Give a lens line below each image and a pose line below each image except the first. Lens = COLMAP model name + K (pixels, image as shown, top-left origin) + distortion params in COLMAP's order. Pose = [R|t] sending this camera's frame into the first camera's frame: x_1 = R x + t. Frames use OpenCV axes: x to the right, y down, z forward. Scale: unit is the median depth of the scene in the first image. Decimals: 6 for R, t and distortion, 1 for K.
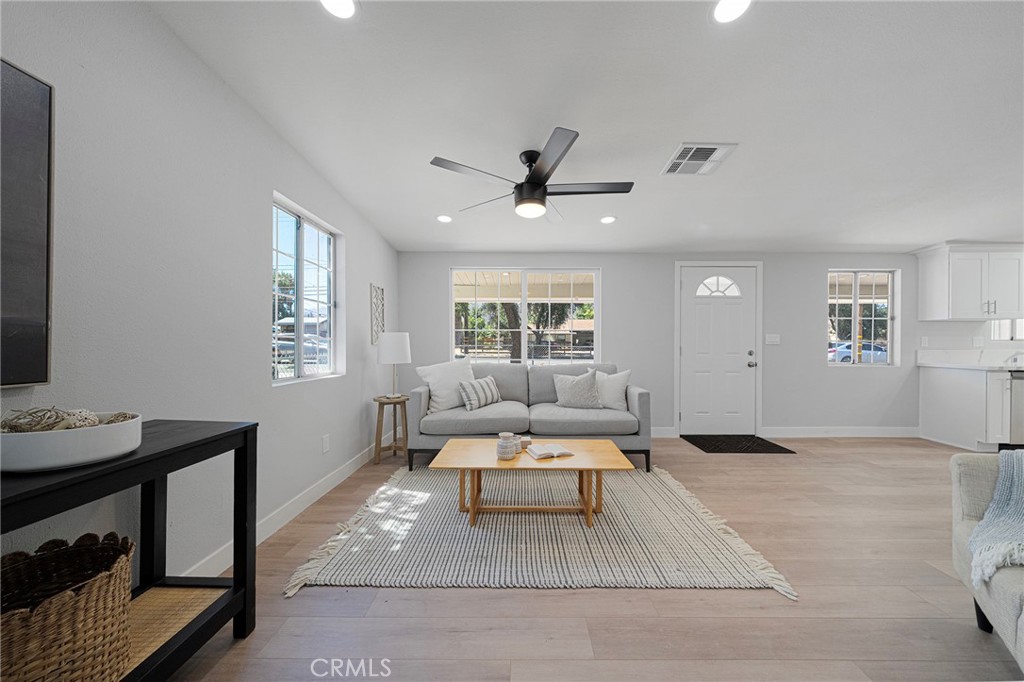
lens RADIAL K [[350.5, 0, 509.5], [0, 350.5, 344.0], [0, 0, 1]] dist [0.001456, 0.000008]
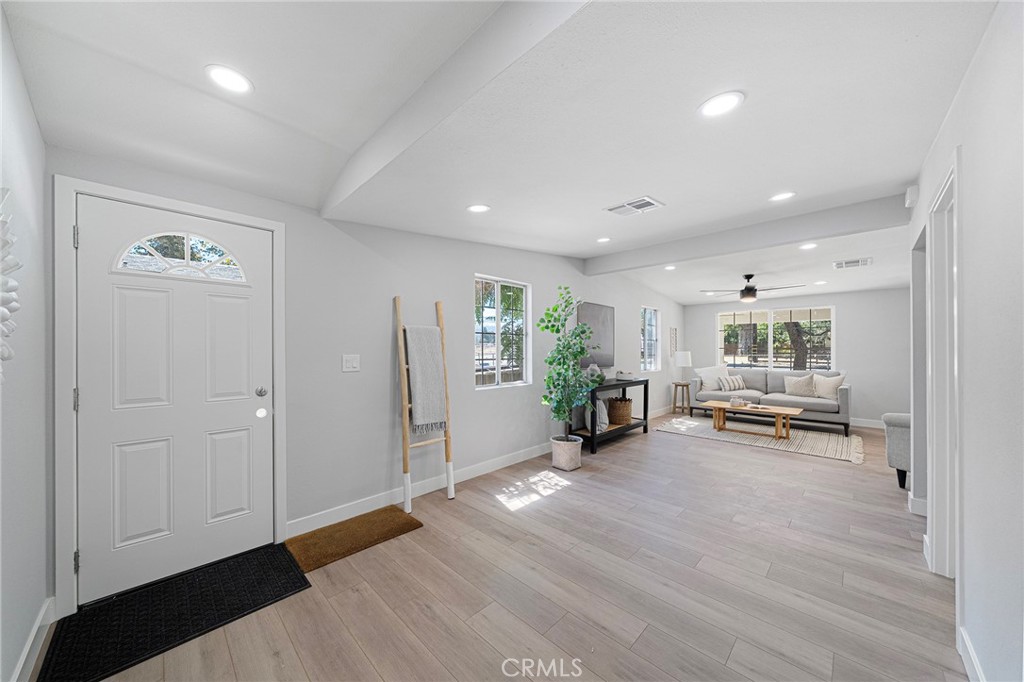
lens RADIAL K [[350.5, 0, 502.2], [0, 350.5, 350.4], [0, 0, 1]] dist [0.001456, 0.000008]
pose [[0.713007, 0.000278, -0.701157, 0.365630], [0.000457, 1.000000, 0.000862, -0.041830], [0.701157, -0.000935, 0.713007, -1.233008]]
